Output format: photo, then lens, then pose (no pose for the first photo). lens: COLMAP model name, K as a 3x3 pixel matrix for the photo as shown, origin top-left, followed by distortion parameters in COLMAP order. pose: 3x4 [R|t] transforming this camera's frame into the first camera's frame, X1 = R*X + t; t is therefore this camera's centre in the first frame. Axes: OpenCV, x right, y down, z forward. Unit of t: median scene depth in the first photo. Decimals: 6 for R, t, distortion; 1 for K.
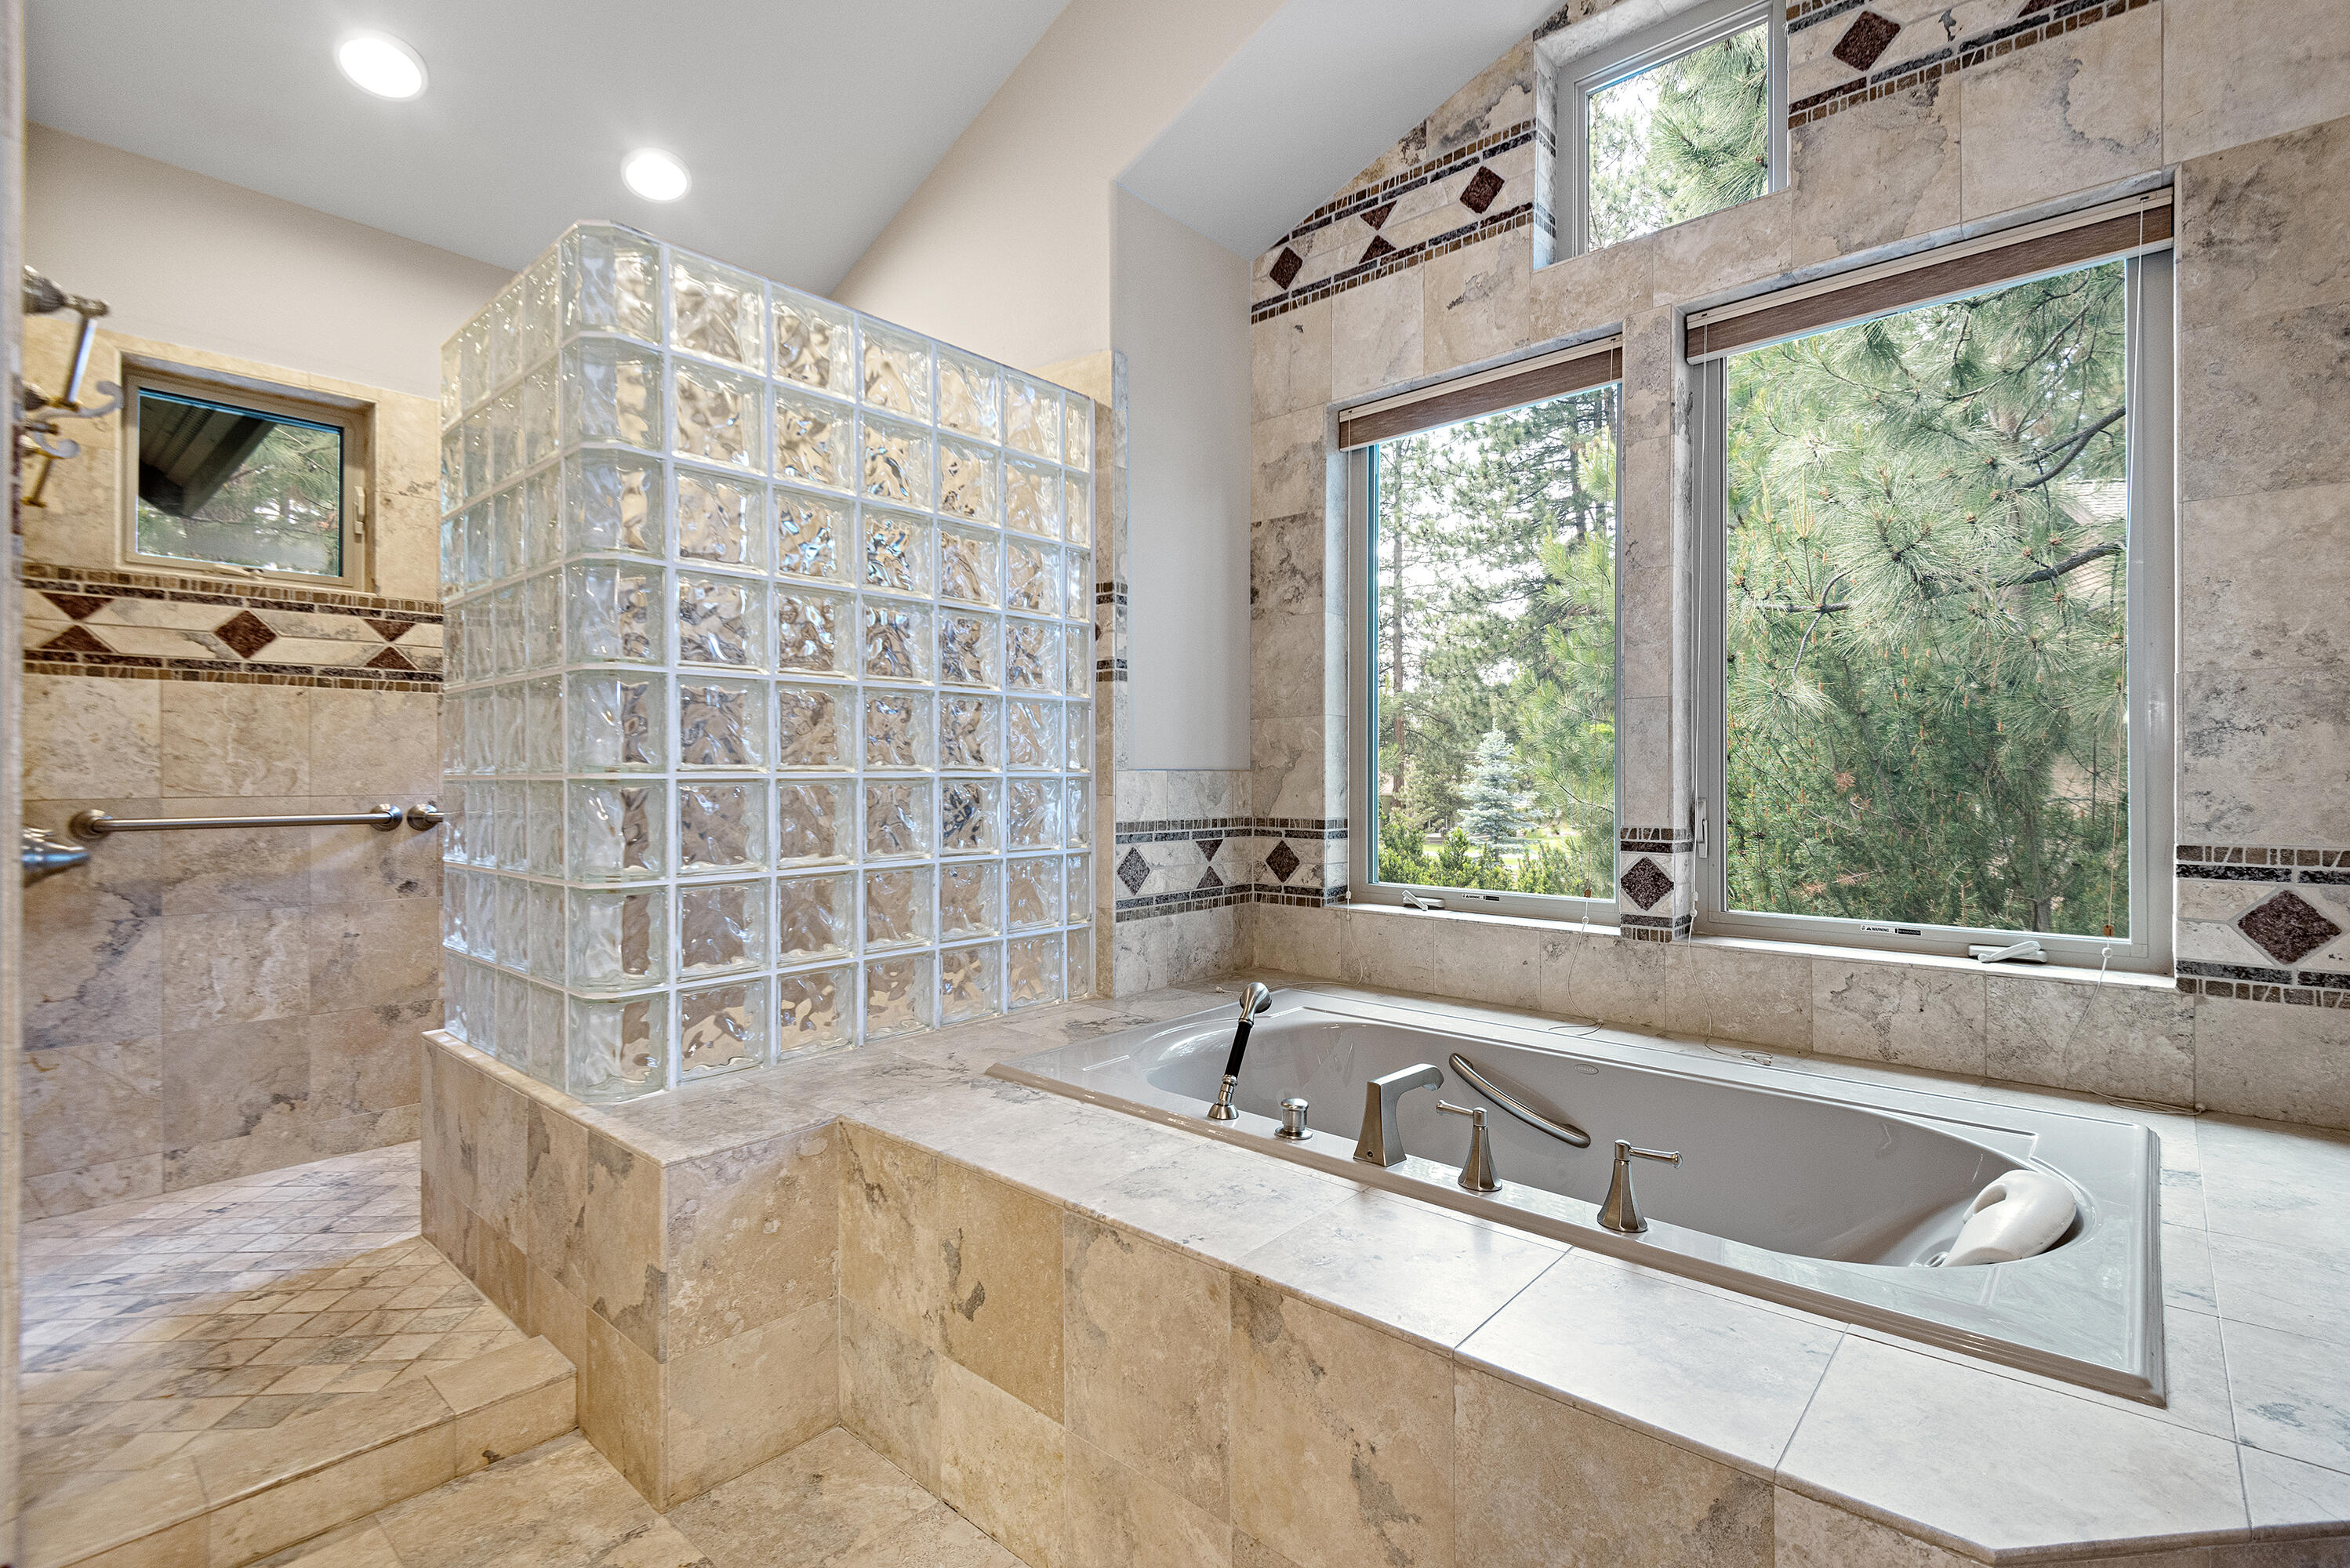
lens RADIAL K [[1082.8, 0, 1175.2], [0, 1082.8, 765.6], [0, 0, 1]] dist [0.043528, -0.031940]
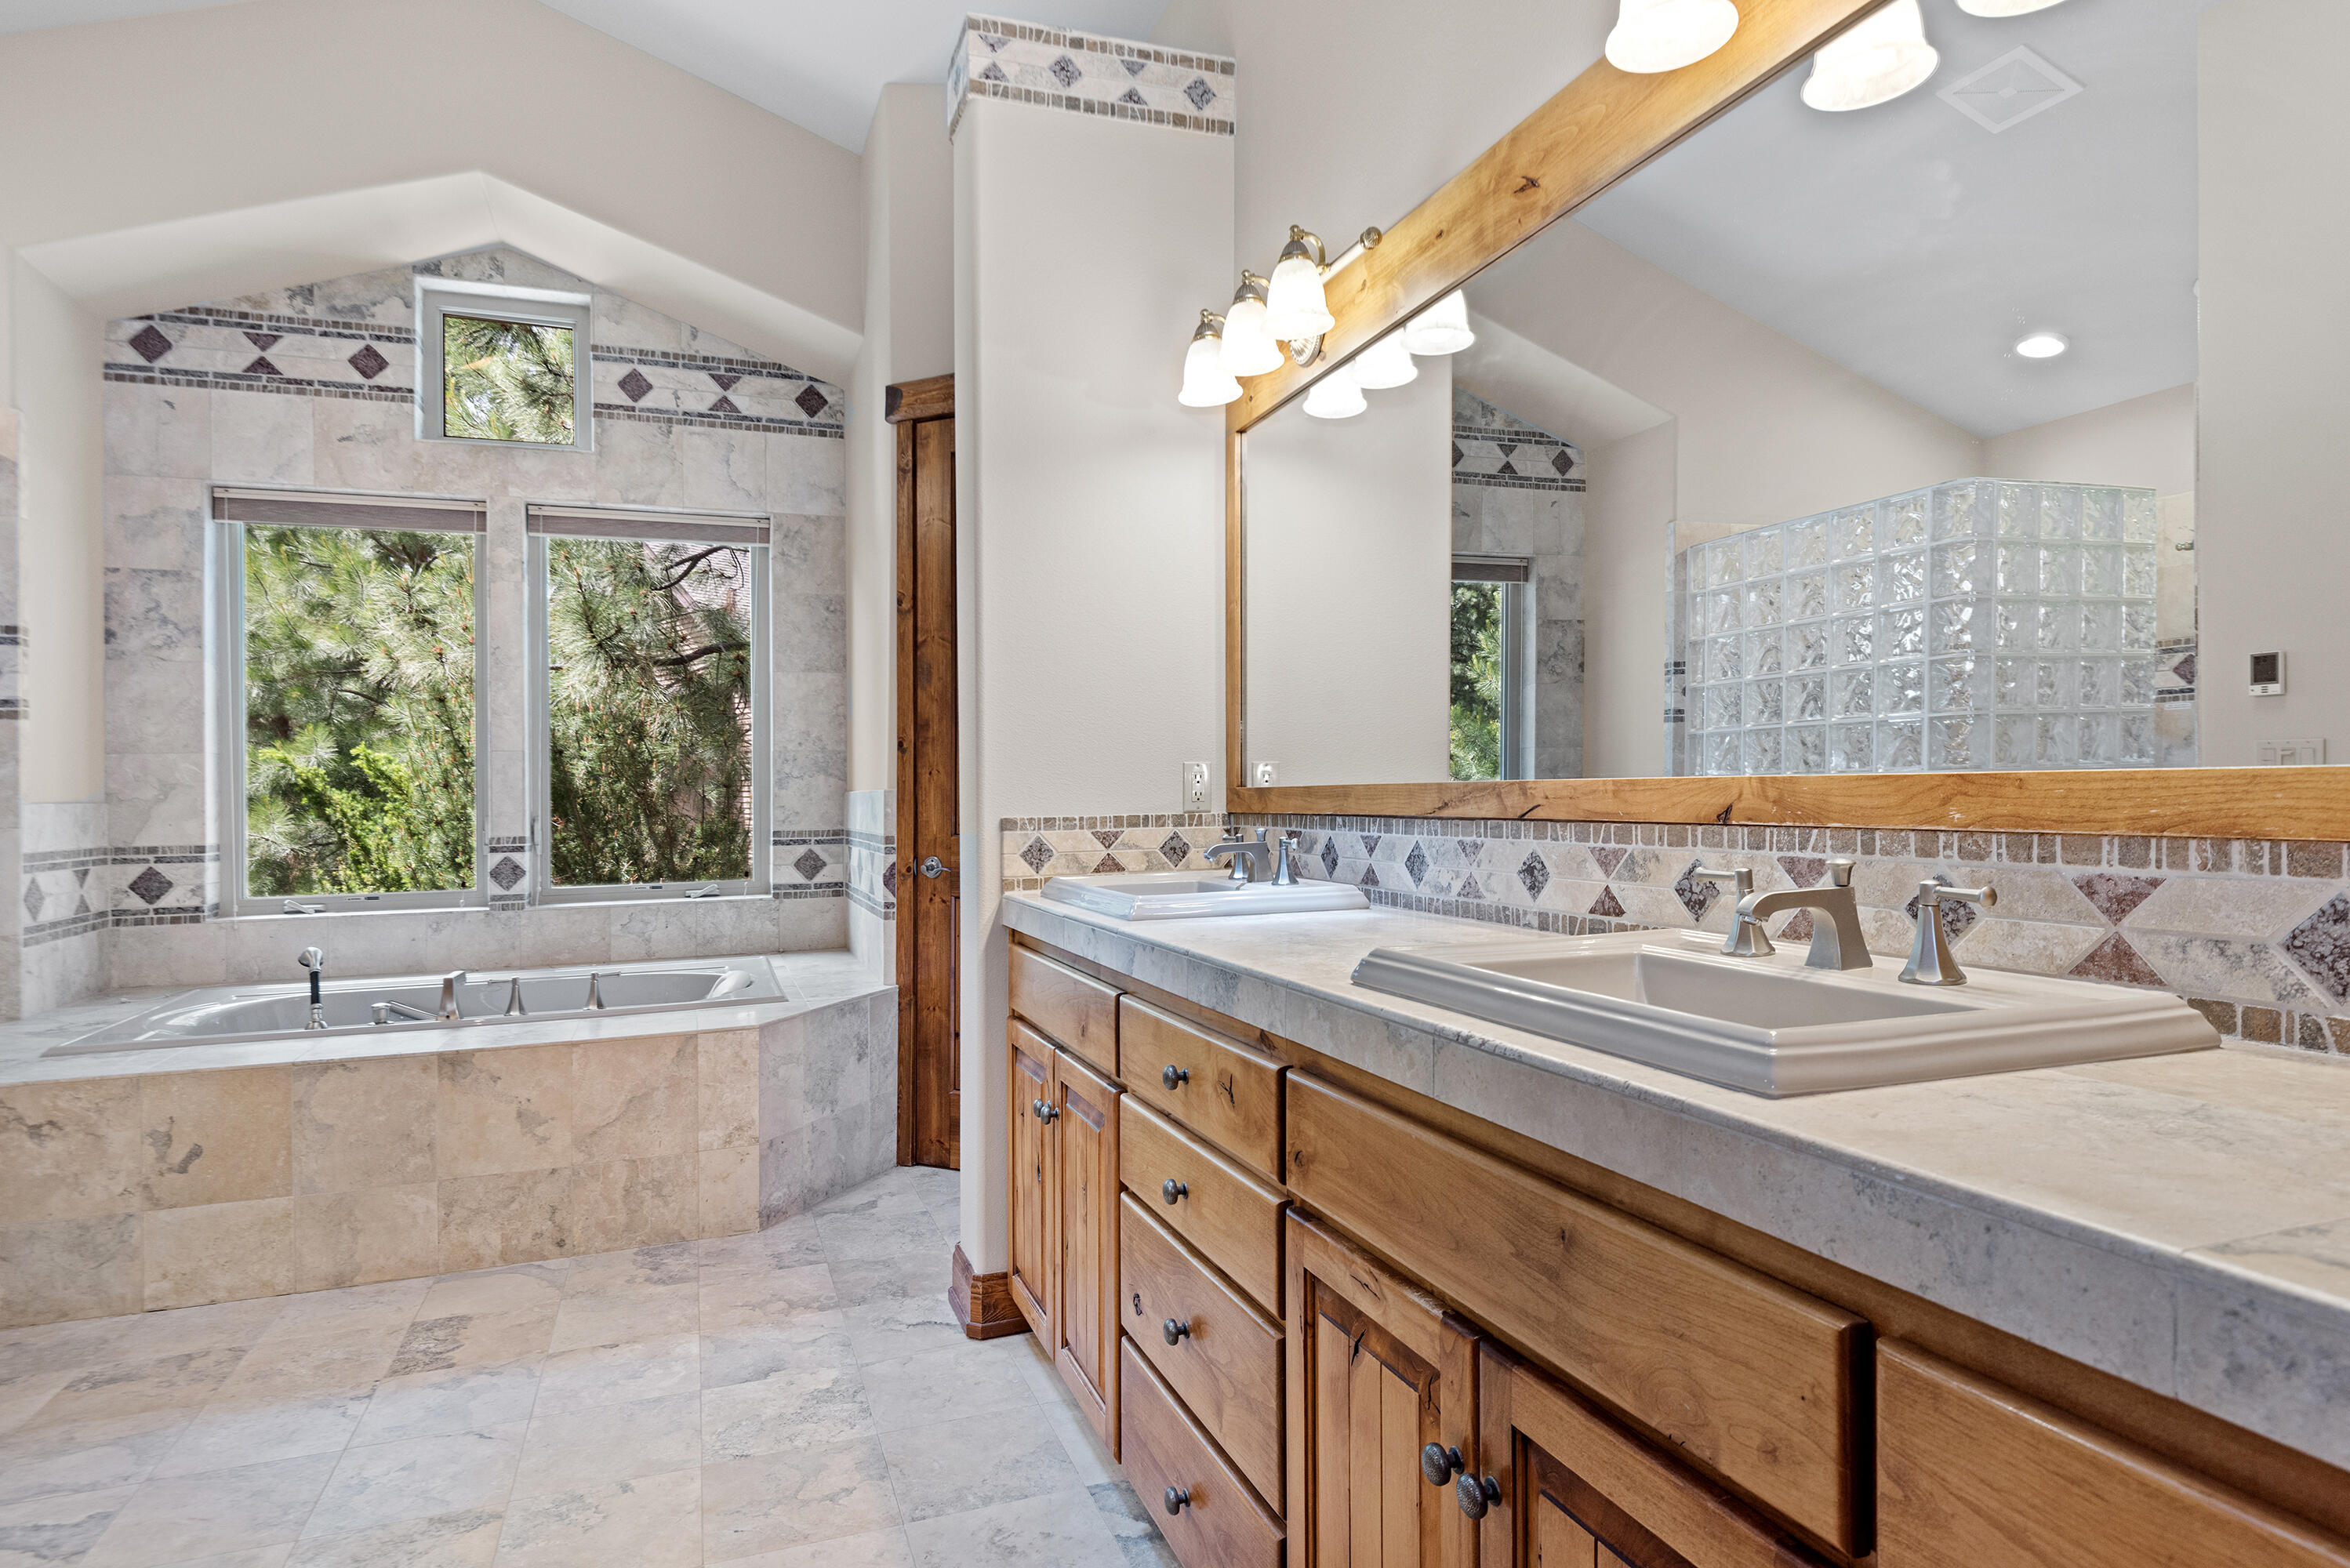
lens RADIAL K [[1277.7, 0, 1090.3], [0, 1277.7, 784.4], [0, 0, 1]] dist [0.035727, -0.021474]
pose [[0.520963, -0.000941, 0.853579, -0.564708], [0.004685, 0.999987, -0.001757, -0.007222], [-0.853566, 0.004914, 0.520961, -0.524338]]
